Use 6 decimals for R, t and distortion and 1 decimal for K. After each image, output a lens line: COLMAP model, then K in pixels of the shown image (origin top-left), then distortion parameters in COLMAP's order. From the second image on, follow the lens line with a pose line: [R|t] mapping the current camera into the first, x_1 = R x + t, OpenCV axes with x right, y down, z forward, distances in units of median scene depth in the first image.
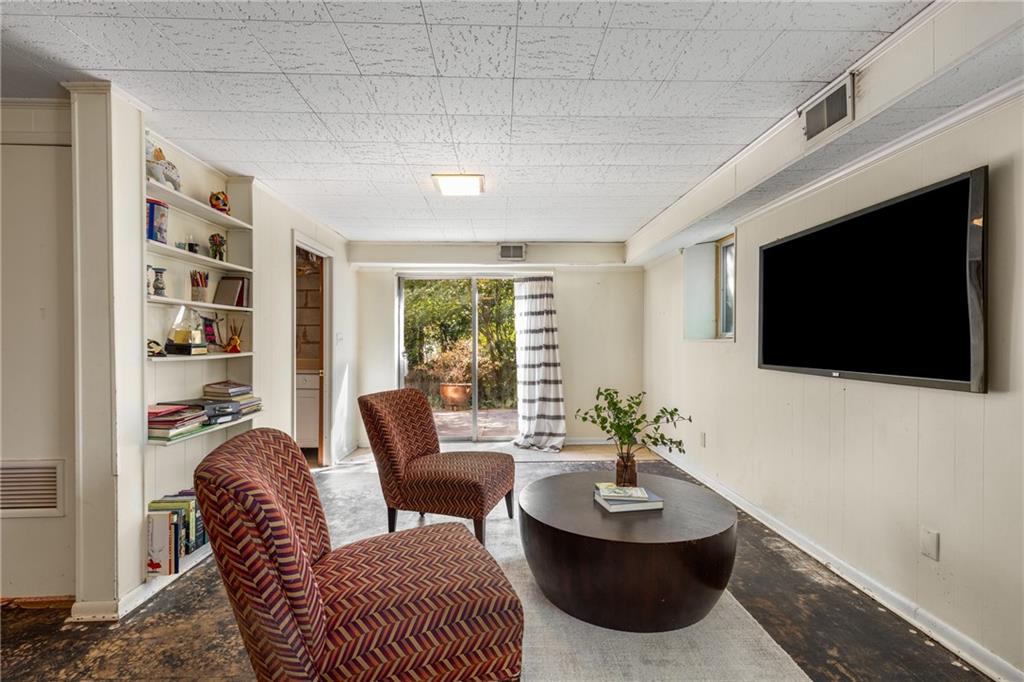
lens RADIAL K [[456.6, 0, 513.1], [0, 456.6, 341.0], [0, 0, 1]] dist [0.000746, 0.000725]
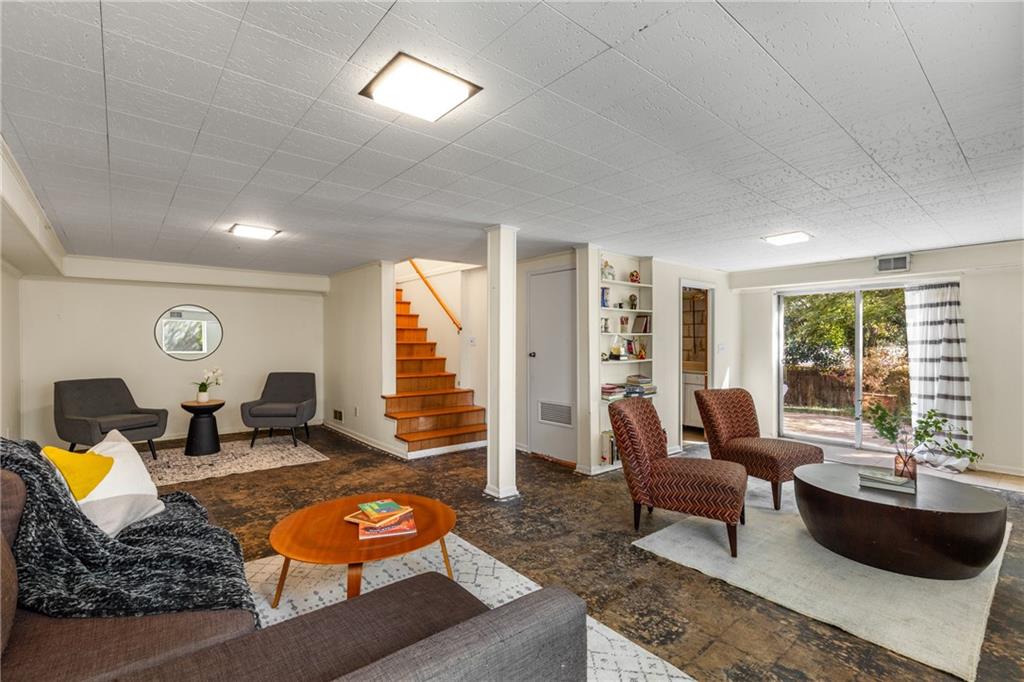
lens RADIAL K [[456.6, 0, 511.9], [0, 456.6, 340.8], [0, 0, 1]] dist [0.000746, 0.000725]
pose [[0.621998, 0.000641, -0.783019, 0.488998], [0.000577, 0.999999, 0.001277, -0.050863], [0.783019, -0.001246, 0.621997, -0.526153]]
